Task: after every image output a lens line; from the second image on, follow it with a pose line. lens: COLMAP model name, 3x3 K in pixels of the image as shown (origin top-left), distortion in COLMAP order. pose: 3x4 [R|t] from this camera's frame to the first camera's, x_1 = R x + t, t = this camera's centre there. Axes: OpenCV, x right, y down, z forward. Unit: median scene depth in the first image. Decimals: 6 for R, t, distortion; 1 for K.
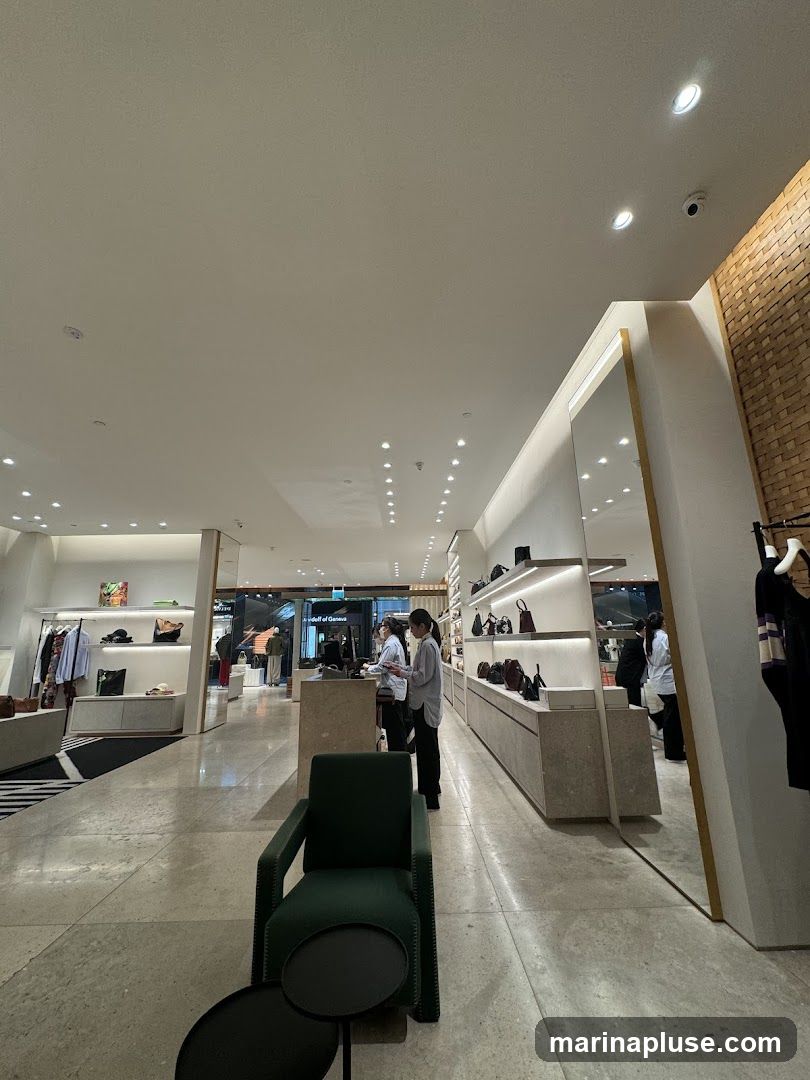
lens RADIAL K [[437.6, 0, 405.0], [0, 437.6, 540.0], [0, 0, 1]] dist [-0.000099, -0.000086]
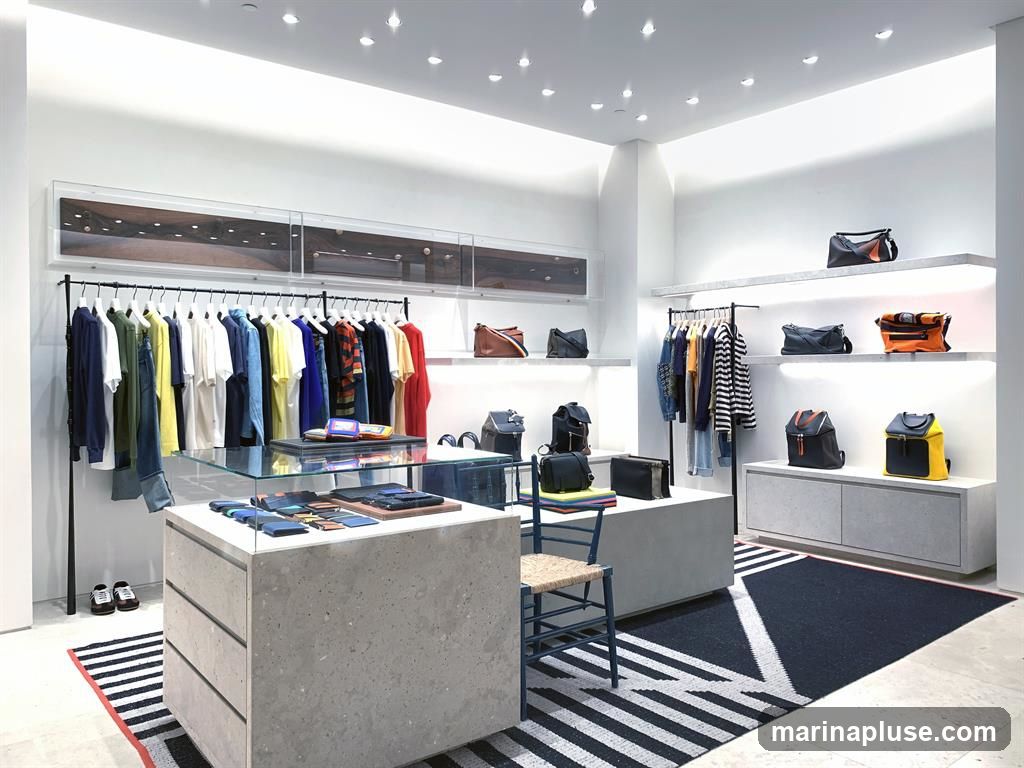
lens RADIAL K [[806.6, 0, 512.0], [0, 806.6, 384.0], [0, 0, 1]] dist [-0.003994, -0.005839]
pose [[0.624431, 0.026648, -0.780625, -0.244879], [0.188905, 0.964596, 0.184035, 0.070127], [0.757892, -0.262382, 0.597290, 0.327411]]
